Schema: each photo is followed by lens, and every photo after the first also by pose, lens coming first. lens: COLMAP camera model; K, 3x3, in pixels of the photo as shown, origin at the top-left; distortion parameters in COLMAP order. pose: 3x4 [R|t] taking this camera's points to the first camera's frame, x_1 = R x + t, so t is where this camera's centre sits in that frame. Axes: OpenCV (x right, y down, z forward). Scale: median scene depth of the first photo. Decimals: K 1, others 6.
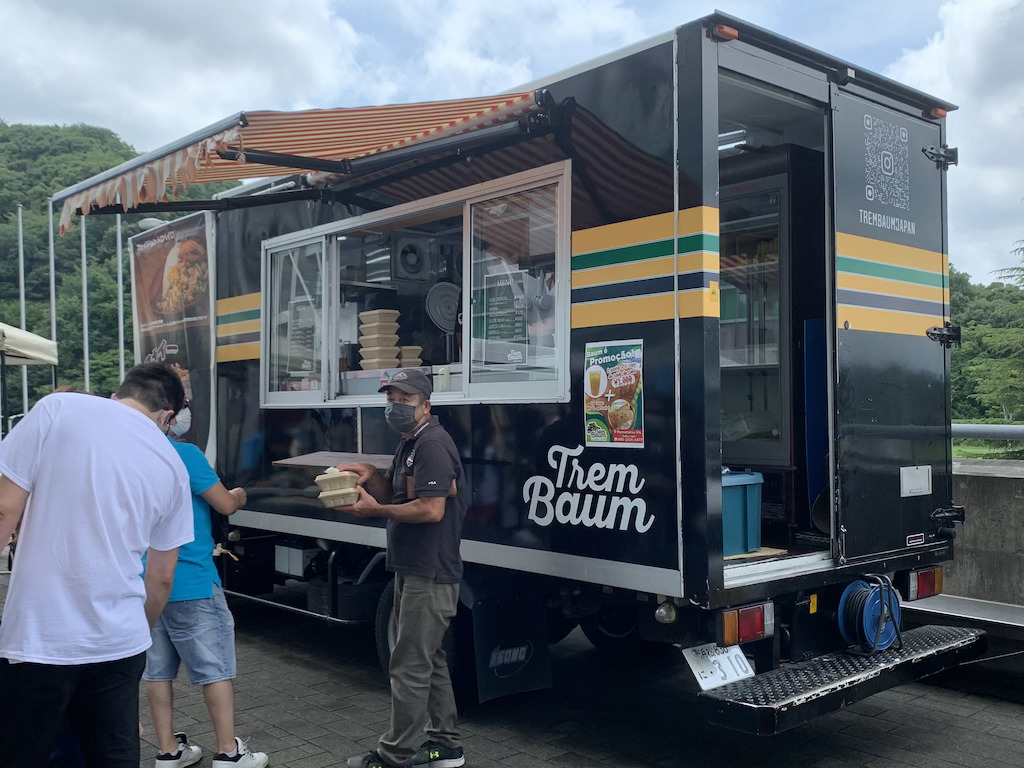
lens RADIAL K [[1033.0, 0, 513.8], [0, 1033.0, 388.0], [0, 0, 1]] dist [0.019346, 0.000000]
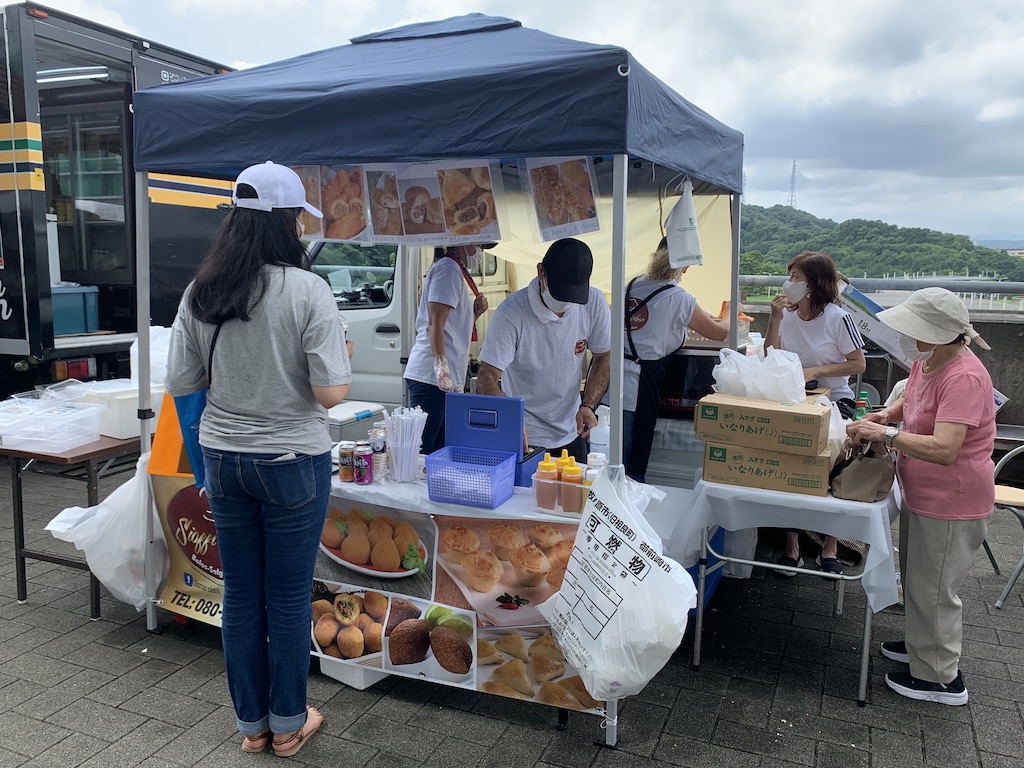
lens RADIAL K [[827.0, 0, 510.1], [0, 827.0, 378.4], [0, 0, 1]] dist [0.044014, -0.040262]
pose [[0.898505, -0.044463, 0.436705, 0.271231], [-0.023462, 0.988571, 0.148922, 0.013914], [-0.438335, -0.144053, 0.887193, -0.590749]]
